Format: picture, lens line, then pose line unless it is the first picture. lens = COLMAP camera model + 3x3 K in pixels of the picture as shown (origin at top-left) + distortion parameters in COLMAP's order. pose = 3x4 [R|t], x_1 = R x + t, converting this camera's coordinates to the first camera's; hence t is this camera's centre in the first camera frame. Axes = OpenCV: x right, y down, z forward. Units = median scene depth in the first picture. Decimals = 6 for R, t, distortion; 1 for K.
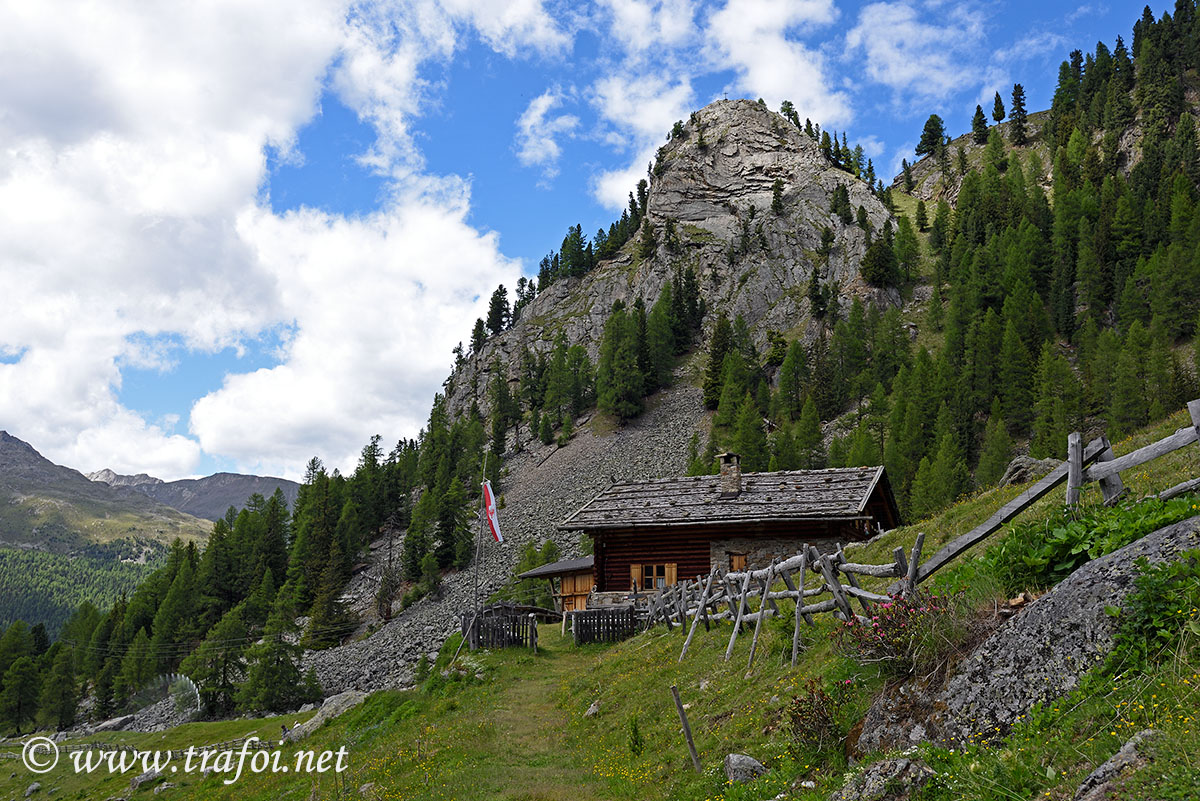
lens RADIAL K [[1133.5, 0, 600.0], [0, 1133.5, 400.5], [0, 0, 1]] dist [-0.005208, -0.003712]
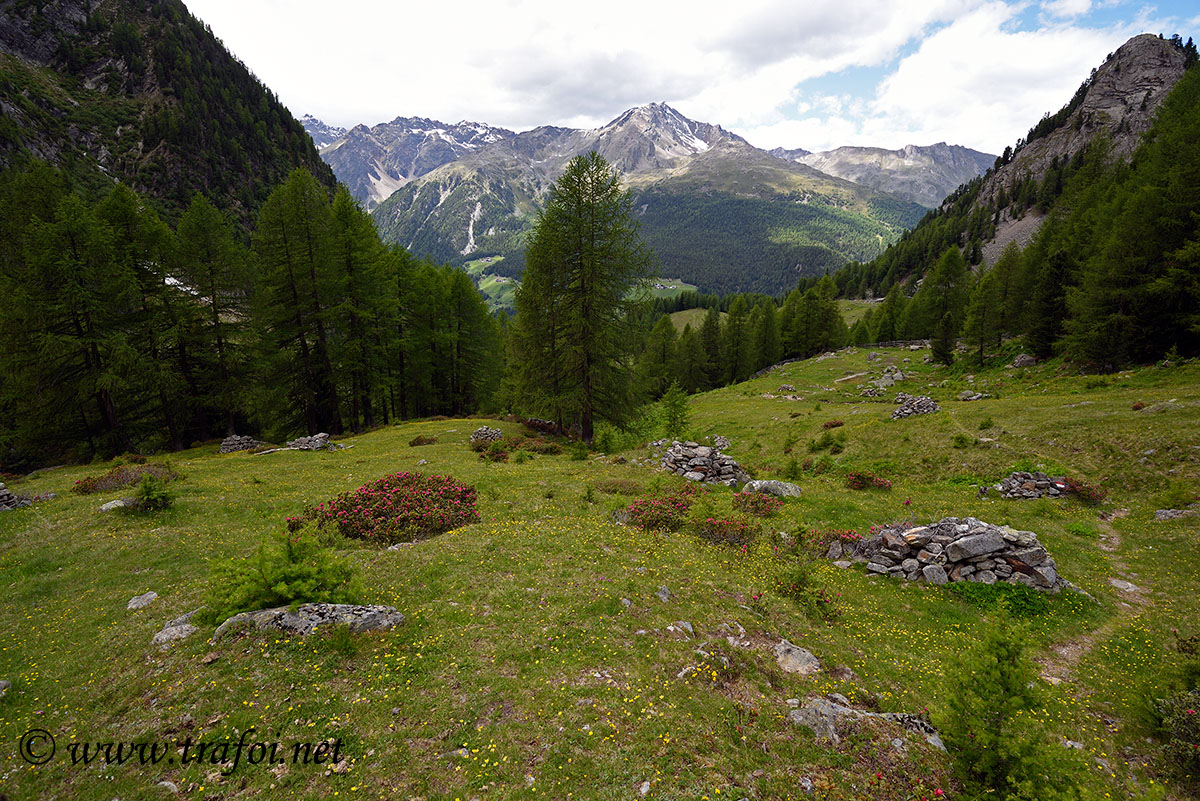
lens RADIAL K [[626.3, 0, 598.9], [0, 626.3, 399.3], [0, 0, 1]] dist [-0.062079, 0.021839]
pose [[0.784416, 0.162266, -0.598633, 0.114838], [0.123913, 0.904714, 0.407601, -0.276300], [0.607731, -0.393907, 0.689565, -0.854613]]
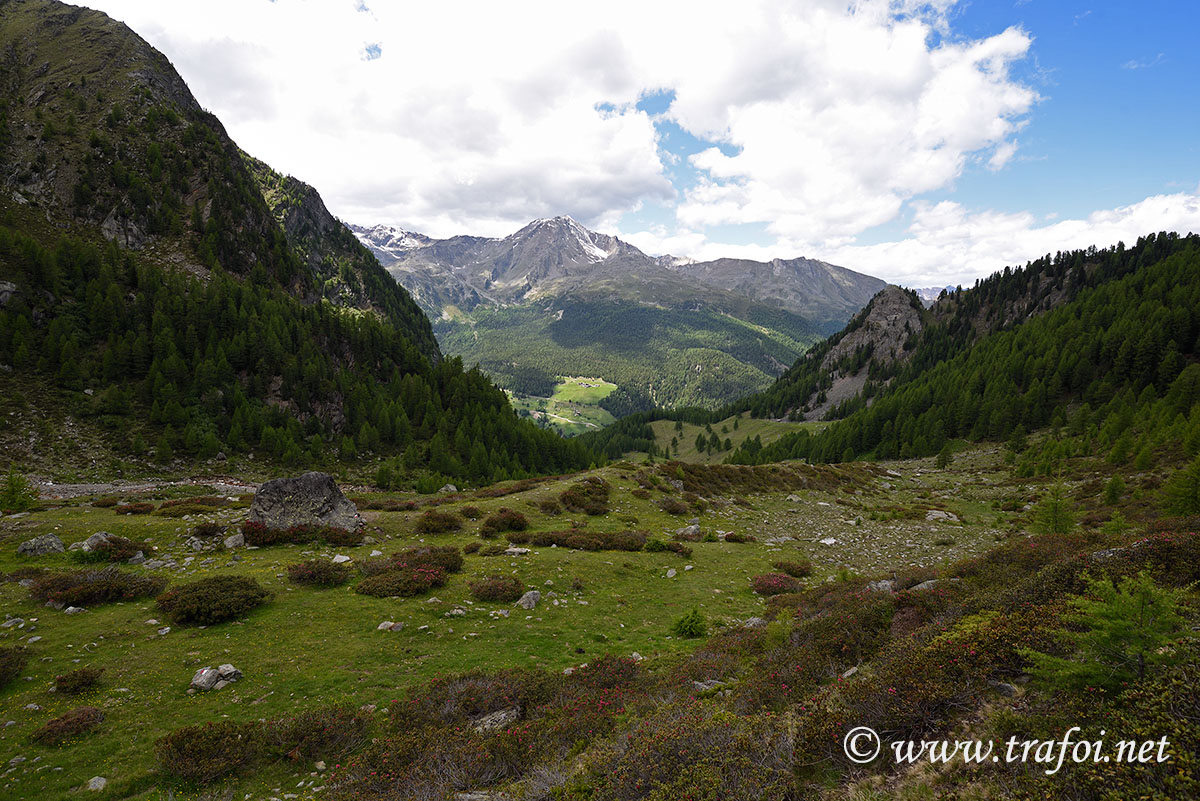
lens RADIAL K [[626.3, 0, 598.9], [0, 626.3, 399.3], [0, 0, 1]] dist [-0.062079, 0.021839]
pose [[0.879682, 0.067788, -0.470706, 0.322170], [0.087840, 0.949597, 0.300915, -0.802575], [0.467379, -0.306056, 0.829389, -2.000485]]
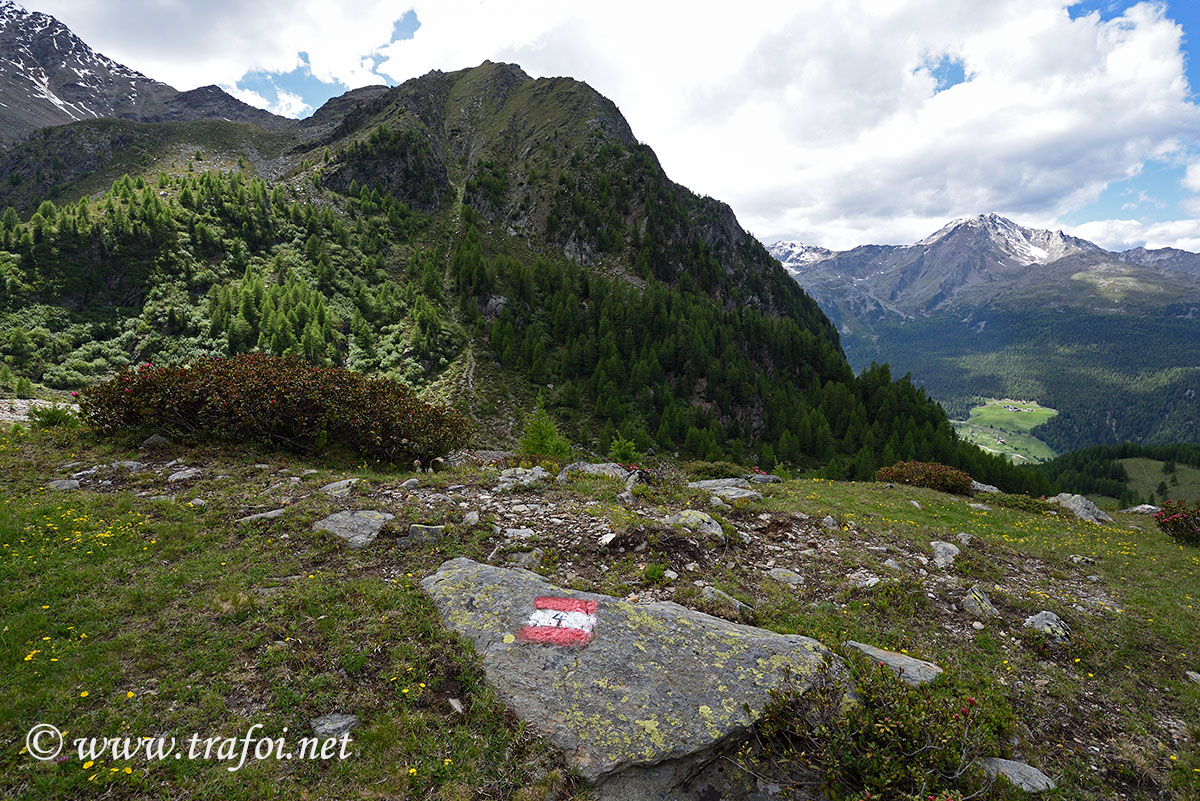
lens RADIAL K [[626.3, 0, 598.9], [0, 626.3, 399.3], [0, 0, 1]] dist [-0.062079, 0.021839]
pose [[0.447661, 0.086525, -0.890008, 0.232620], [0.190845, 0.963130, 0.189626, -0.777221], [0.873601, -0.254741, 0.414643, -1.984465]]
